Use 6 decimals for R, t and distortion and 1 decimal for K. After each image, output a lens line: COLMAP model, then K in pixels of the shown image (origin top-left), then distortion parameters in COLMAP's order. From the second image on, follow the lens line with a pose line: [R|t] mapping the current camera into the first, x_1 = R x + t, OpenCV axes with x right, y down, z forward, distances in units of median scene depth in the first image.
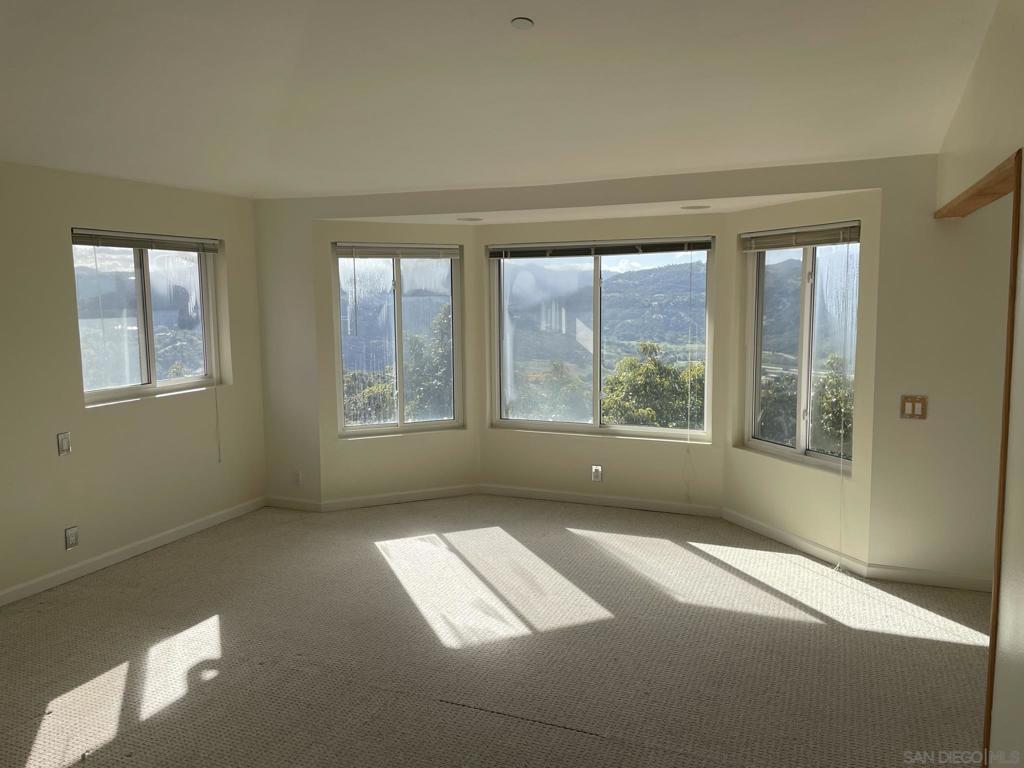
lens RADIAL K [[784.4, 0, 511.3], [0, 784.4, 381.1], [0, 0, 1]] dist [0.090901, -0.106981]
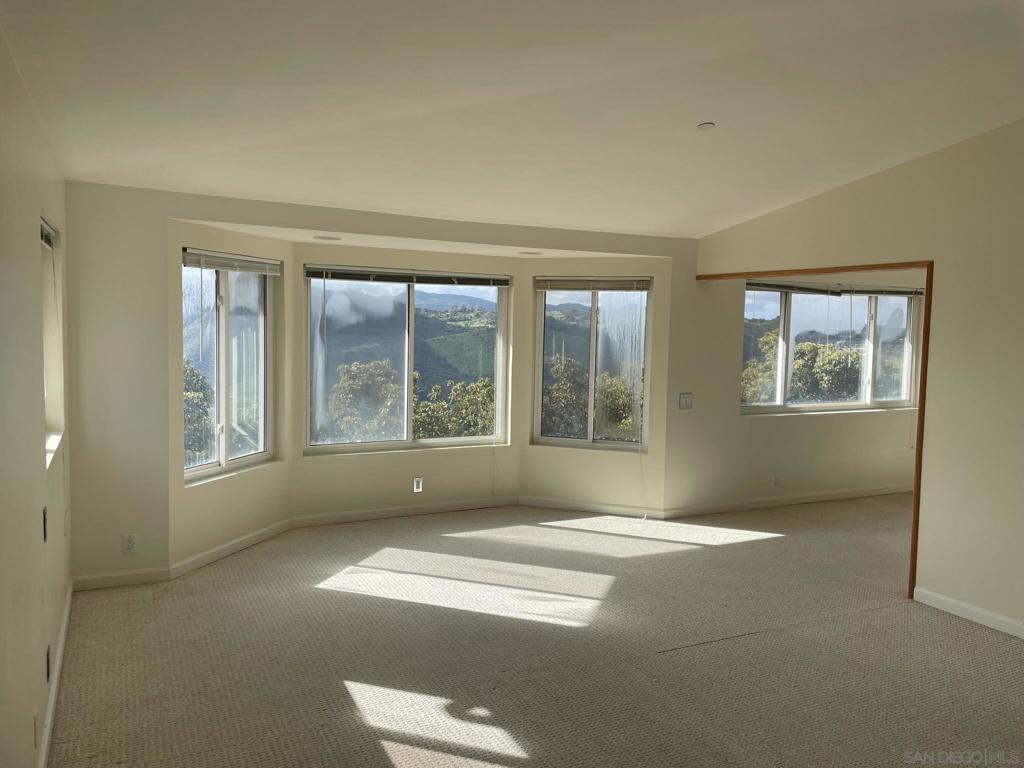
lens RADIAL K [[784.4, 0, 515.4], [0, 784.4, 383.8], [0, 0, 1]] dist [0.090901, -0.106981]
pose [[0.637637, -0.034673, 0.769556, -0.685934], [0.056896, 0.998378, -0.002161, -0.012138], [-0.768233, 0.045163, 0.638575, 0.220893]]
